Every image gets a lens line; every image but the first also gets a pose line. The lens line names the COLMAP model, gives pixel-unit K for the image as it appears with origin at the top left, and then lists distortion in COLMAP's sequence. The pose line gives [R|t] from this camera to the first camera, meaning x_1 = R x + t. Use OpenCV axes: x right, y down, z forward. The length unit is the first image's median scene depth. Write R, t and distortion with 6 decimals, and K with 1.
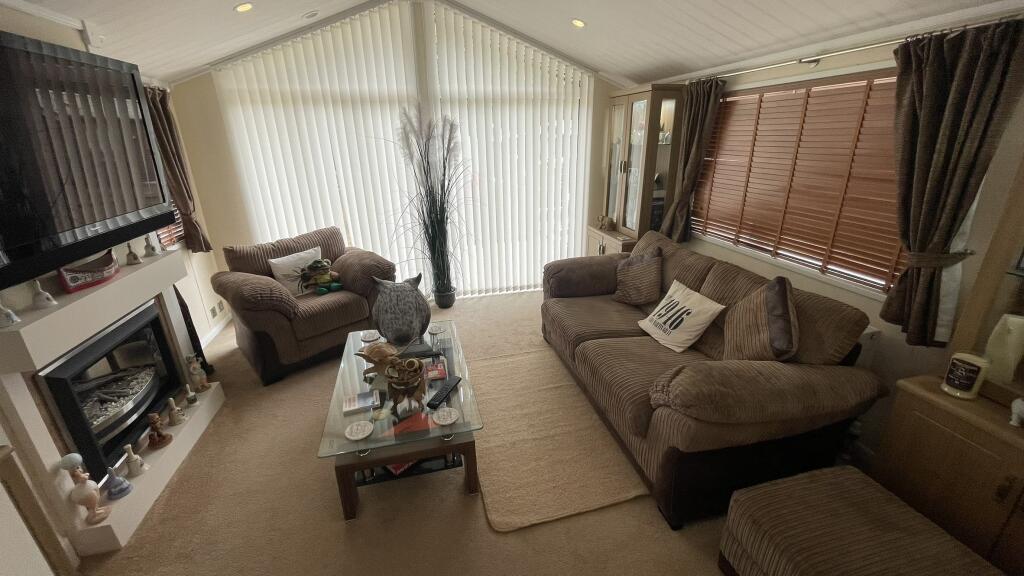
lens RADIAL K [[412.4, 0, 509.6], [0, 412.4, 285.7], [0, 0, 1]] dist [-0.002660, 0.000828]
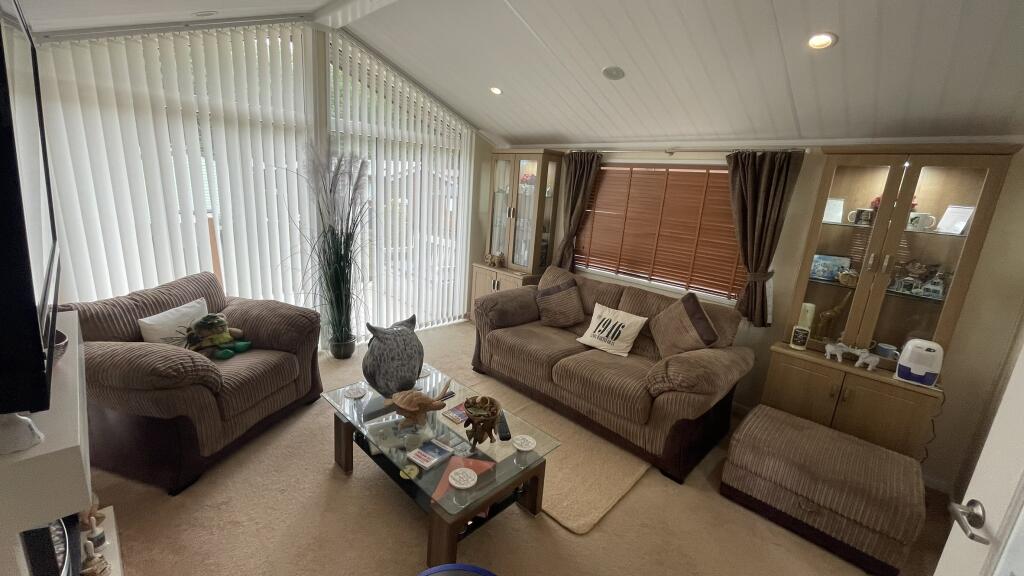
lens RADIAL K [[412.4, 0, 506.6], [0, 412.4, 287.2], [0, 0, 1]] dist [-0.002660, 0.000828]
pose [[0.845430, -0.053766, 0.531373, -0.475312], [0.100700, 0.993122, -0.059729, -0.013697], [-0.524507, 0.104006, 0.845030, 0.058362]]
